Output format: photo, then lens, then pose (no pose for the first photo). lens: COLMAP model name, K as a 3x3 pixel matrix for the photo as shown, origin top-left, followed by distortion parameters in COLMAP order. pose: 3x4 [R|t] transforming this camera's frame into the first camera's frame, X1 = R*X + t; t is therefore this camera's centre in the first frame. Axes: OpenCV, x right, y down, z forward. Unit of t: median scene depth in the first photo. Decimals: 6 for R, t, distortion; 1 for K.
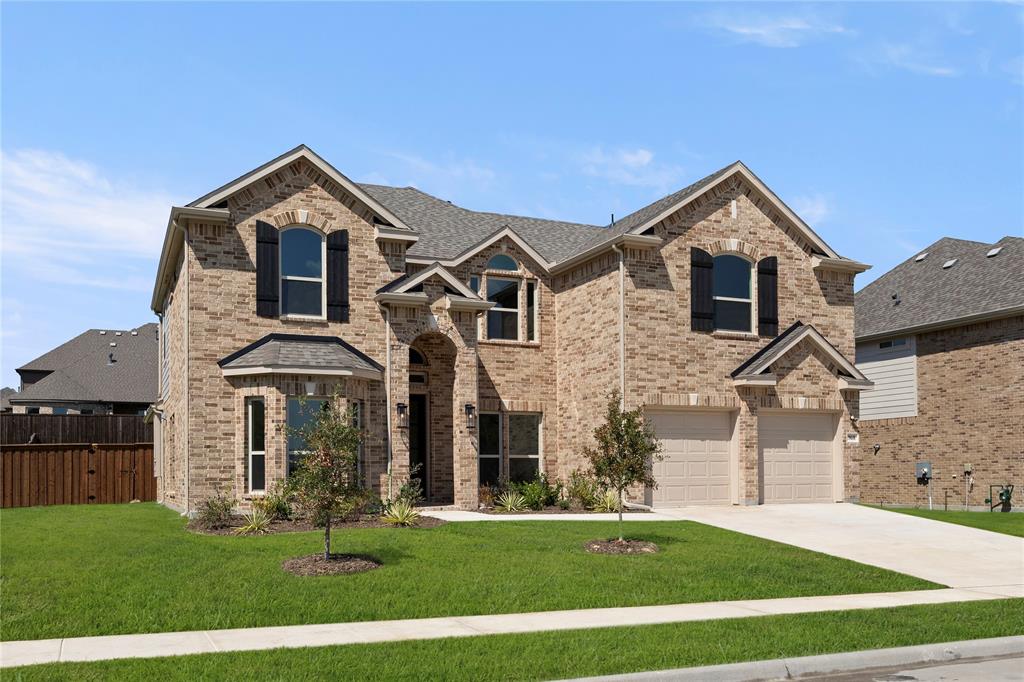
lens RADIAL K [[552.2, 0, 512.0], [0, 552.2, 326.3], [0, 0, 1]] dist [0.000505, 0.001120]
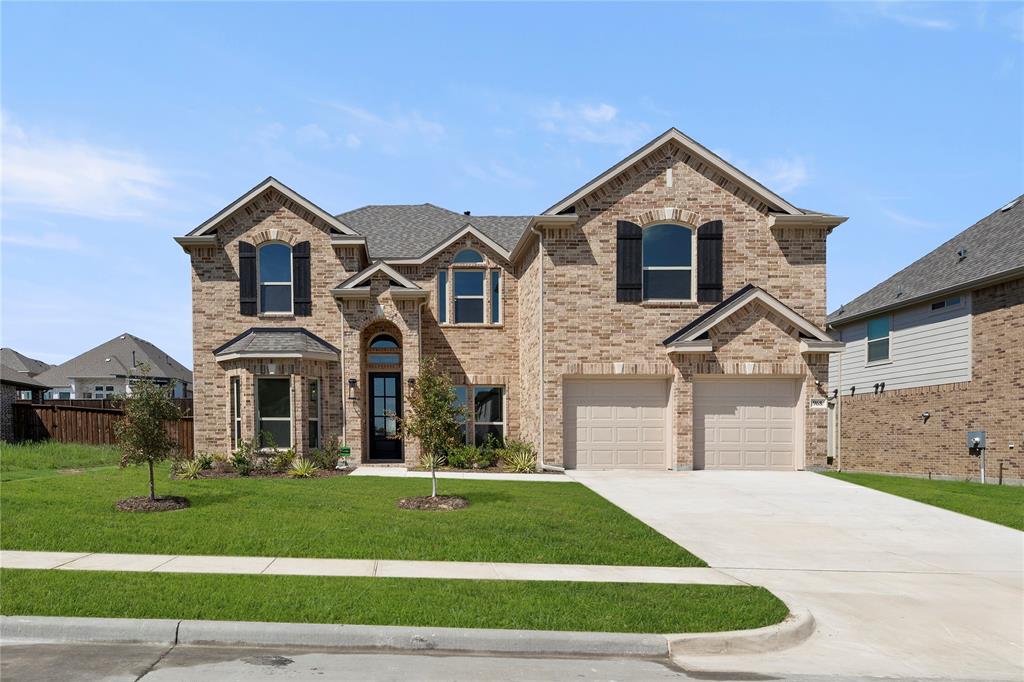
lens RADIAL K [[449.7, 0, 539.0], [0, 449.7, 341.7], [0, 0, 1]] dist [0.006702, -0.006740]
pose [[0.957531, -0.052395, -0.283530, 0.421828], [0.064129, 0.997420, 0.032257, 0.045703], [0.281108, -0.049070, 0.958421, 0.149326]]
